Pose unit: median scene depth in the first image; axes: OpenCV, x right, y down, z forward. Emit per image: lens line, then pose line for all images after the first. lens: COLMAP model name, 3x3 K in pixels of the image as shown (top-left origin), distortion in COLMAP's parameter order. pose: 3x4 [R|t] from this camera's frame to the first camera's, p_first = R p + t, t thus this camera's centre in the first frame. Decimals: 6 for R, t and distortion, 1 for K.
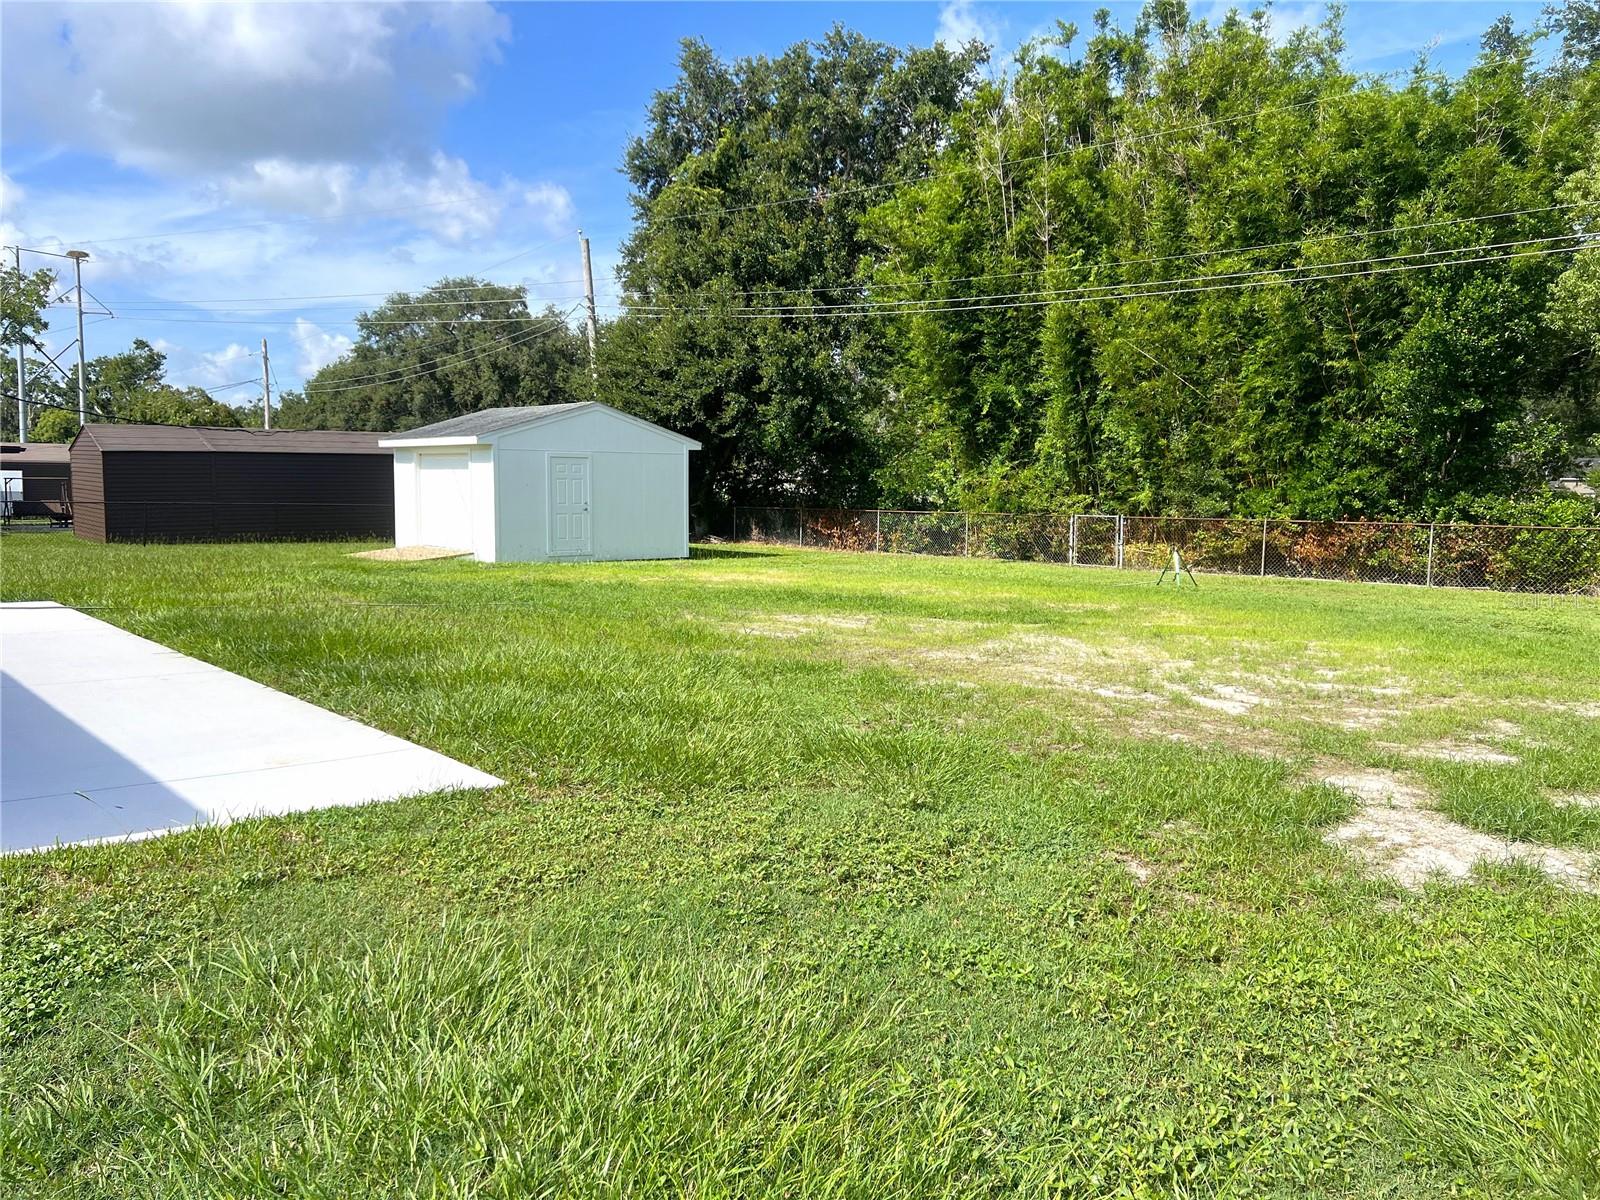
lens RADIAL K [[1195.4, 0, 800.0], [0, 1195.4, 600.0], [0, 0, 1]] dist [-0.003771, -0.025178]
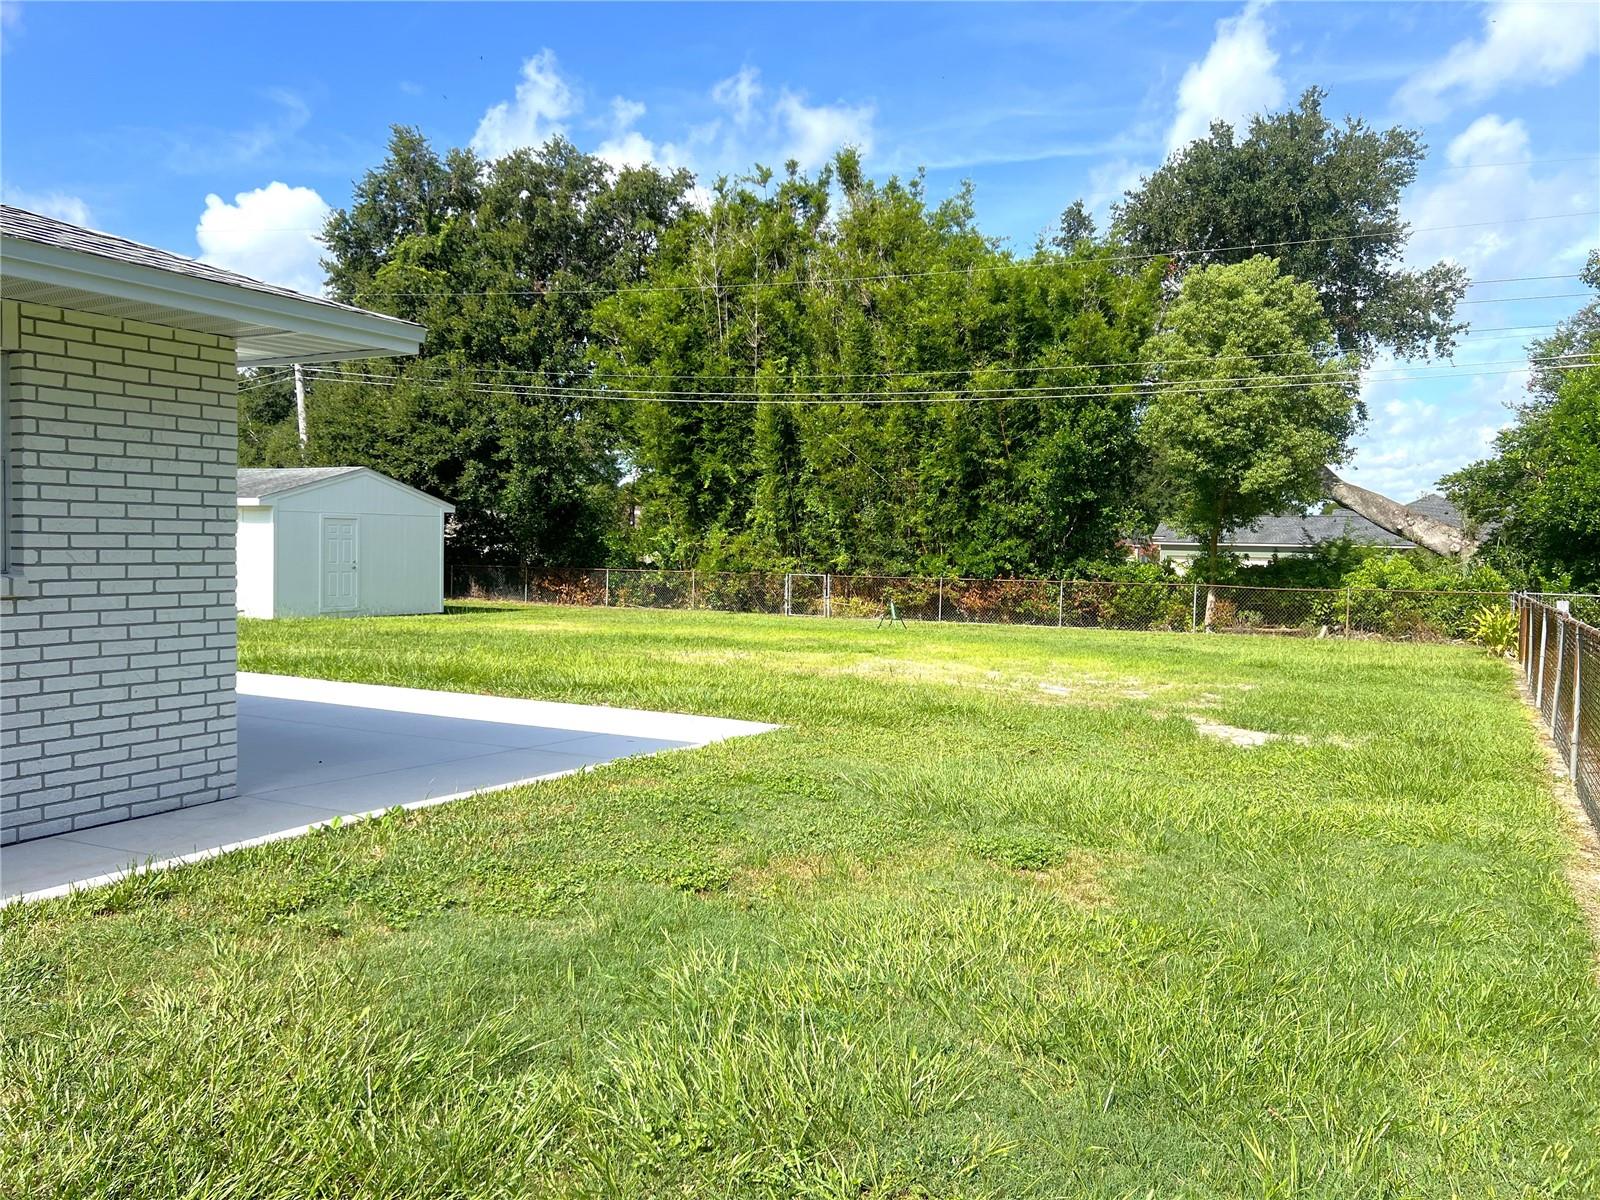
lens RADIAL K [[1218.7, 0, 800.0], [0, 1218.7, 600.0], [0, 0, 1]] dist [0.082158, -0.354628]
pose [[0.934208, -0.000854, 0.356728, -0.192918], [0.019834, 0.998575, -0.049552, 0.016363], [-0.356177, 0.053368, 0.932893, -0.153240]]
